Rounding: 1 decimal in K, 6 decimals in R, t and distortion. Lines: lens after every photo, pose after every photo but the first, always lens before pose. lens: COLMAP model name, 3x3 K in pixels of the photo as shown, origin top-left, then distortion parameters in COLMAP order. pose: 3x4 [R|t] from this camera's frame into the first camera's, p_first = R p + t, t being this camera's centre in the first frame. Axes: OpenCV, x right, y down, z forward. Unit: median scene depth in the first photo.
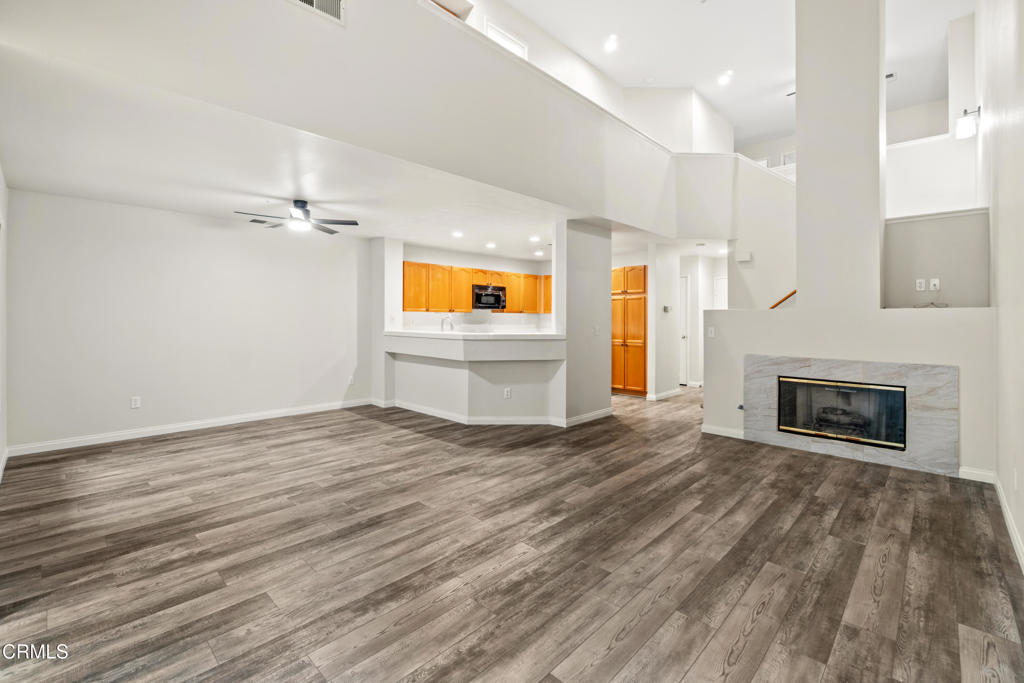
lens RADIAL K [[443.1, 0, 510.1], [0, 443.1, 323.0], [0, 0, 1]] dist [-0.005003, 0.000307]
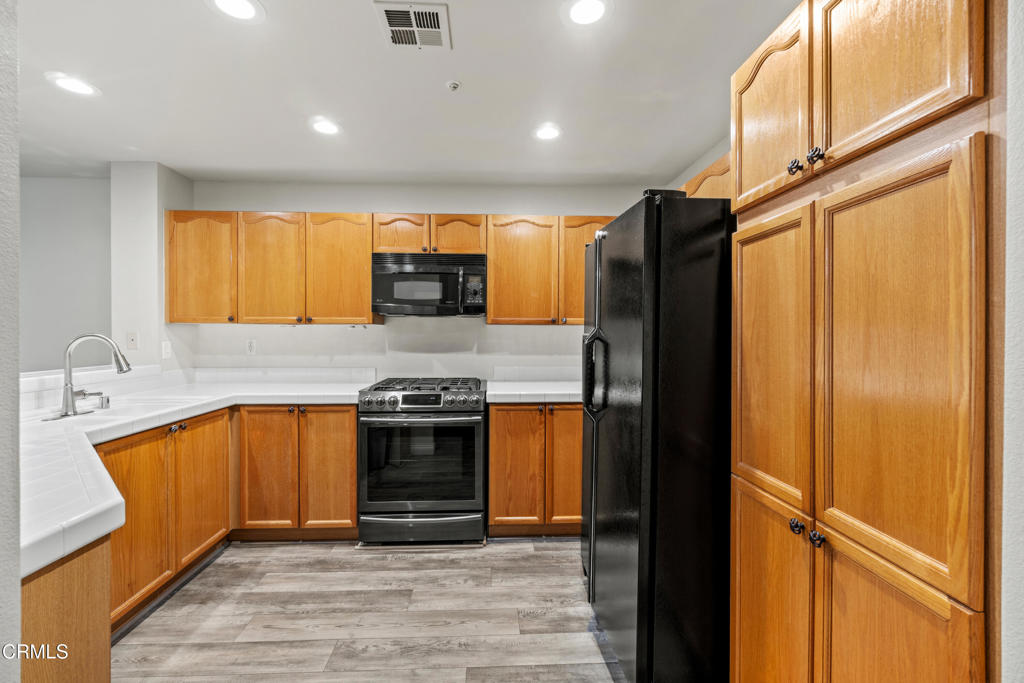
lens RADIAL K [[443.1, 0, 510.5], [0, 443.1, 337.4], [0, 0, 1]] dist [-0.005003, 0.000307]
pose [[0.721361, 0.005505, -0.692538, 0.546130], [-0.010230, 0.999944, -0.002707, -0.024233], [0.692484, 0.009037, 0.721377, 1.577075]]
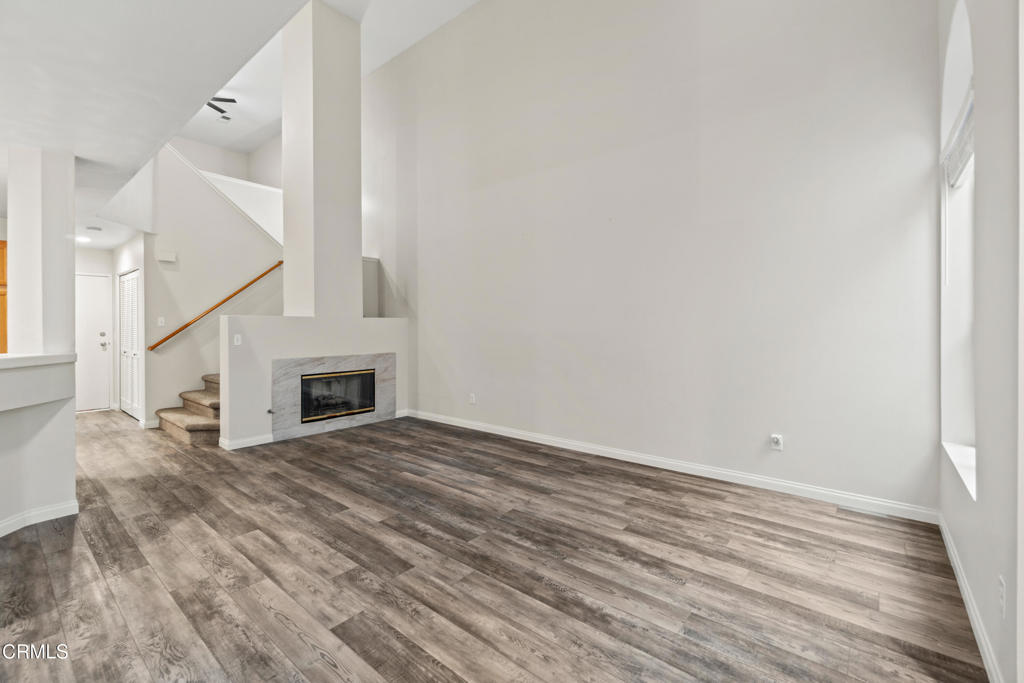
lens RADIAL K [[443.1, 0, 502.8], [0, 443.1, 328.1], [0, 0, 1]] dist [-0.005003, 0.000307]
pose [[-0.064230, -0.005524, 0.997920, -0.659912], [0.017901, 0.999817, 0.006687, 0.000488], [-0.997775, 0.018293, -0.064119, 0.652671]]
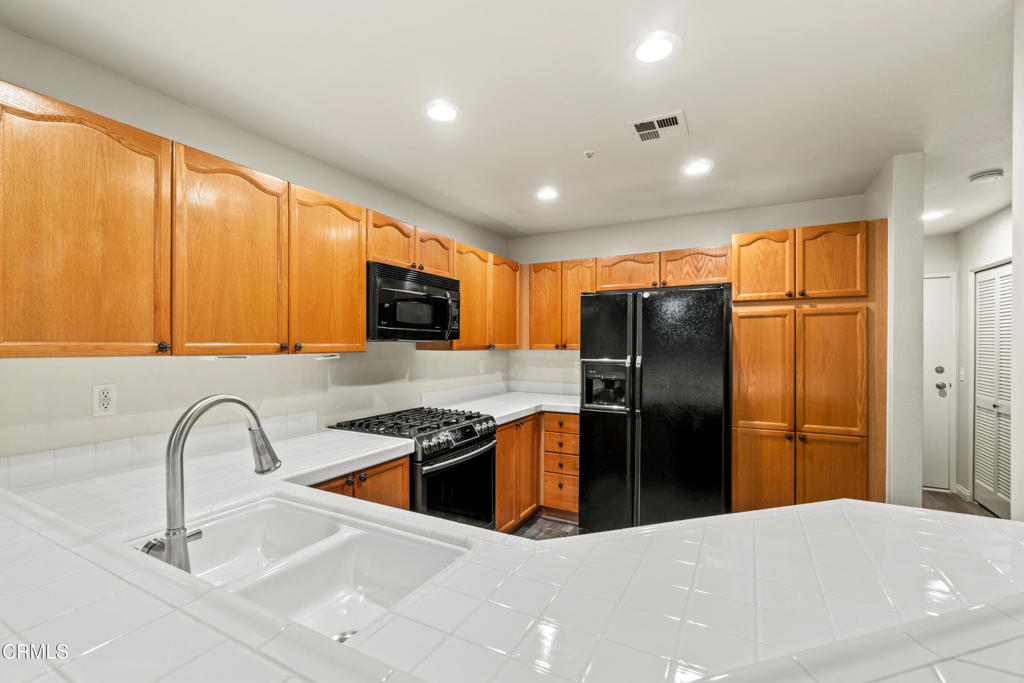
lens RADIAL K [[443.1, 0, 504.8], [0, 443.1, 345.2], [0, 0, 1]] dist [-0.005003, 0.000307]
pose [[0.966465, -0.004058, 0.256768, -0.142289], [0.007440, 0.999898, -0.012201, -0.048154], [-0.256692, 0.013702, 0.966396, 1.337120]]
